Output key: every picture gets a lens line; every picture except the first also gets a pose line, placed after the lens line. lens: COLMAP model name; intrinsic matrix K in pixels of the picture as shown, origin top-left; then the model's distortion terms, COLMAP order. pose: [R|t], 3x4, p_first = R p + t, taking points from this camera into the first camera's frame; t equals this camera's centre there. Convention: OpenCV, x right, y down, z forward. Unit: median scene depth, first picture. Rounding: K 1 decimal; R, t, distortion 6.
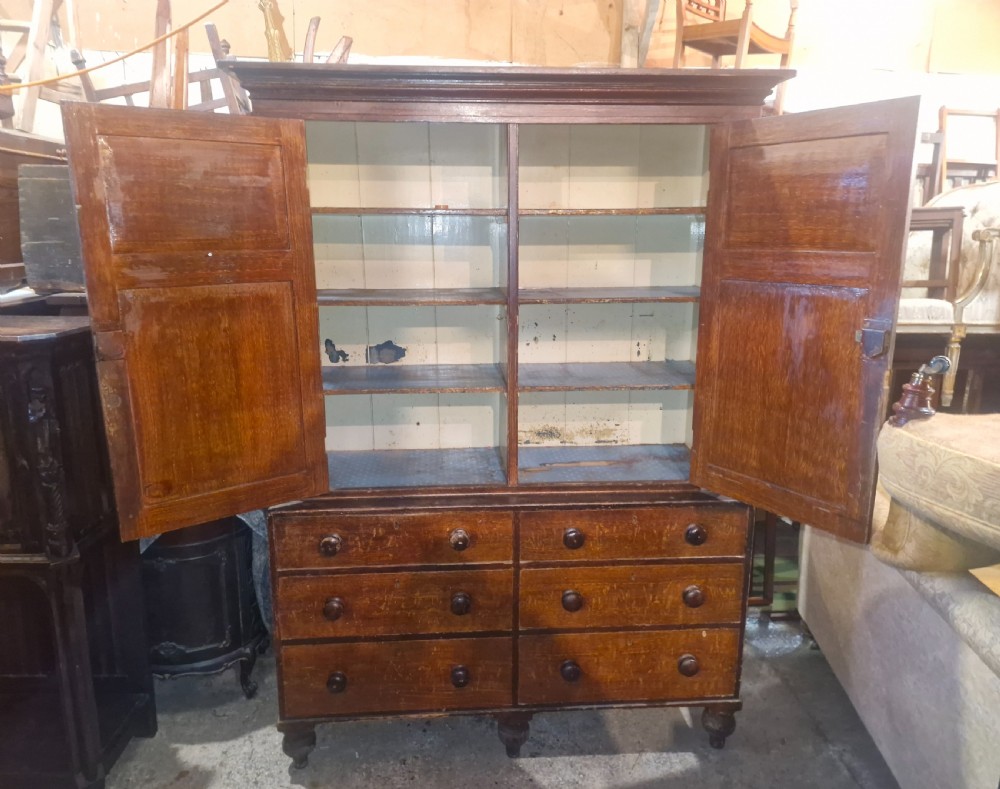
lens RADIAL K [[728.7, 0, 487.6], [0, 728.7, 379.0], [0, 0, 1]] dist [0.048831, -0.045079]
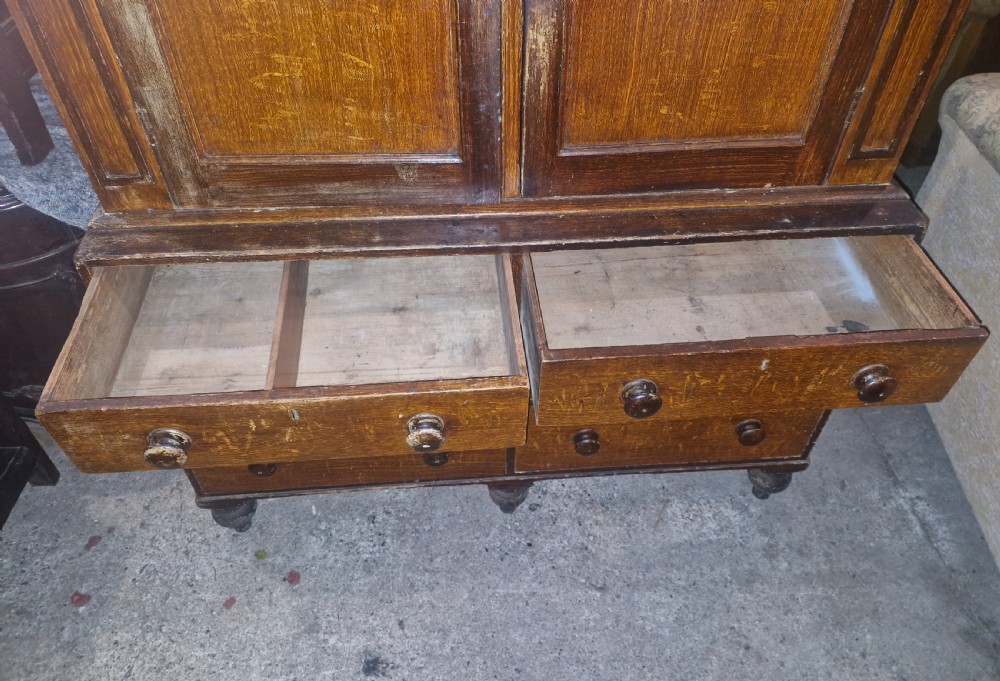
lens RADIAL K [[692.1, 0, 499.6], [0, 692.1, 361.4], [0, 0, 1]] dist [0.061427, -0.063297]
pose [[0.999851, -0.008344, 0.015116, 0.016589], [-0.001203, 0.839671, 0.543095, -0.041997], [-0.017224, -0.543032, 0.839535, 0.476038]]
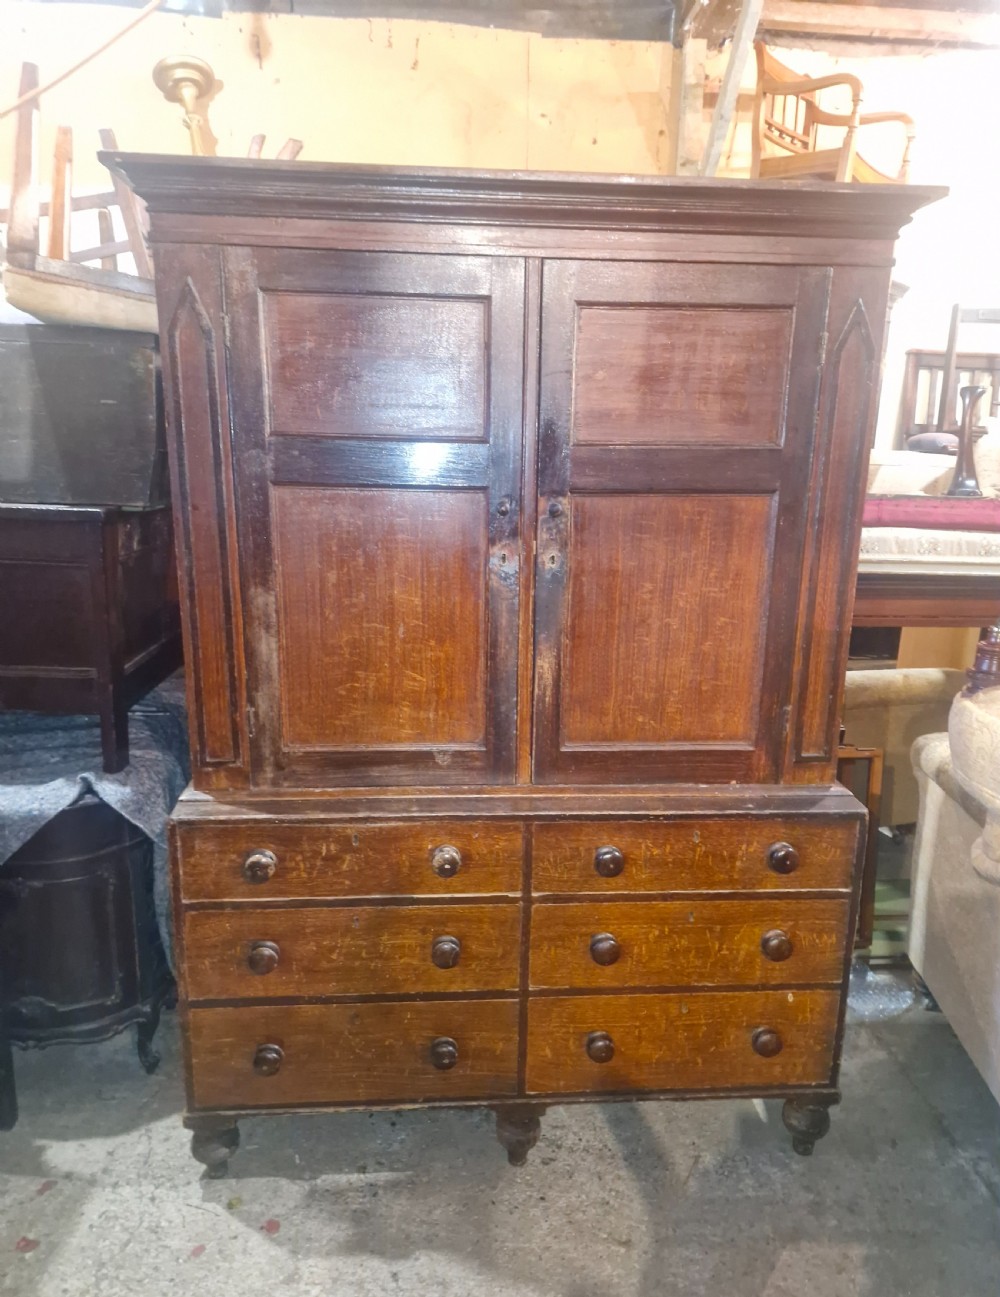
lens RADIAL K [[929.1, 0, 500.3], [0, 929.1, 656.7], [0, 0, 1]] dist [0.033974, -0.030379]
pose [[0.999788, 0.015925, 0.013032, -0.001363], [-0.016173, 0.999686, 0.019150, 0.006615], [-0.012723, -0.019357, 0.999732, 0.111805]]
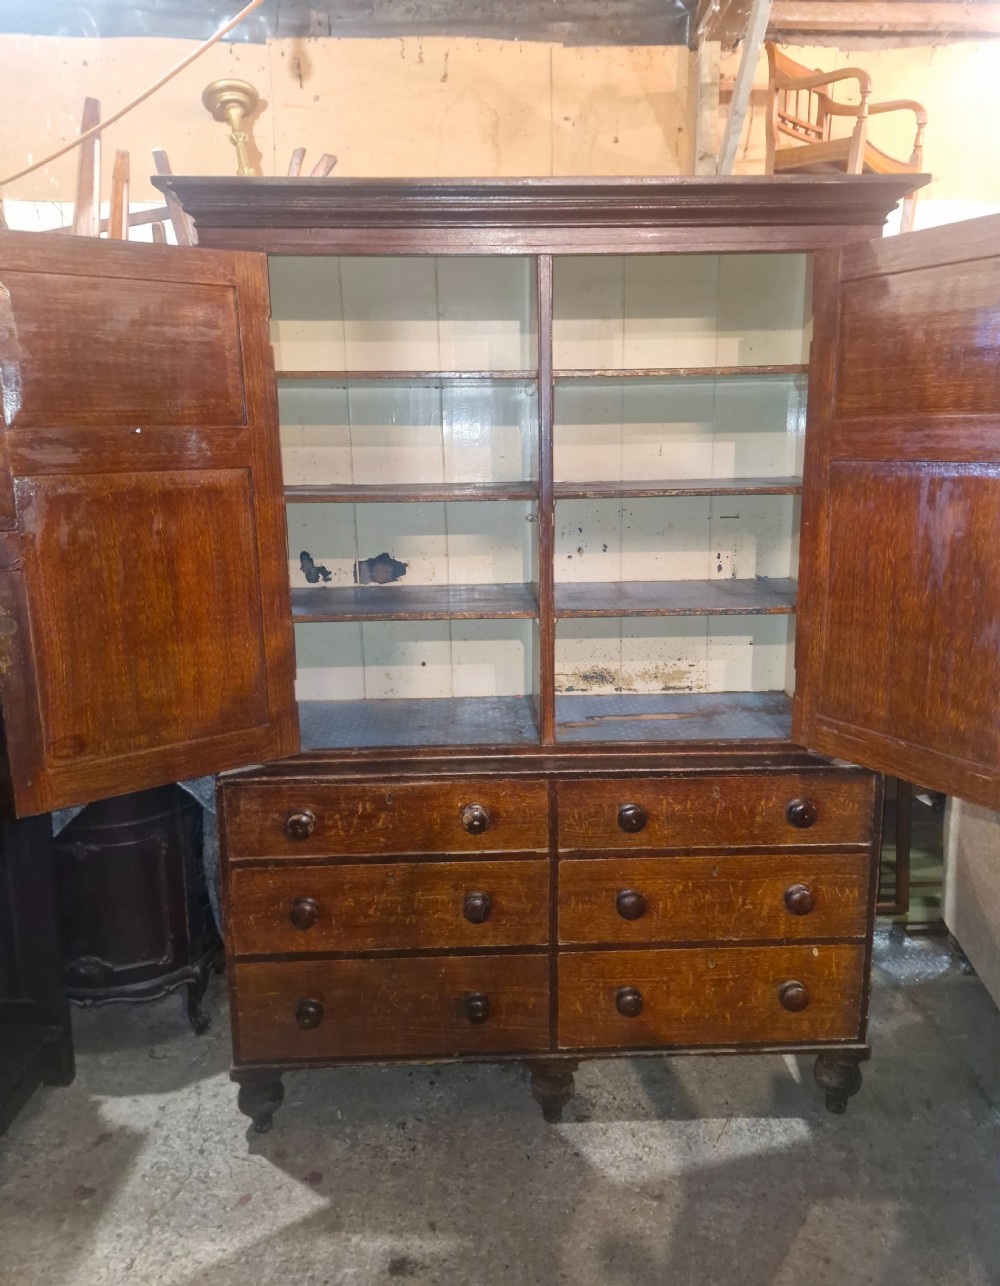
lens RADIAL K [[924.4, 0, 497.5], [0, 924.4, 591.5], [0, 0, 1]] dist [0.039405, -0.033540]
pose [[0.999336, -0.004953, -0.036094, 0.017664], [0.003698, 0.999389, -0.034753, 0.023753], [0.036244, 0.034597, 0.998744, 0.062511]]
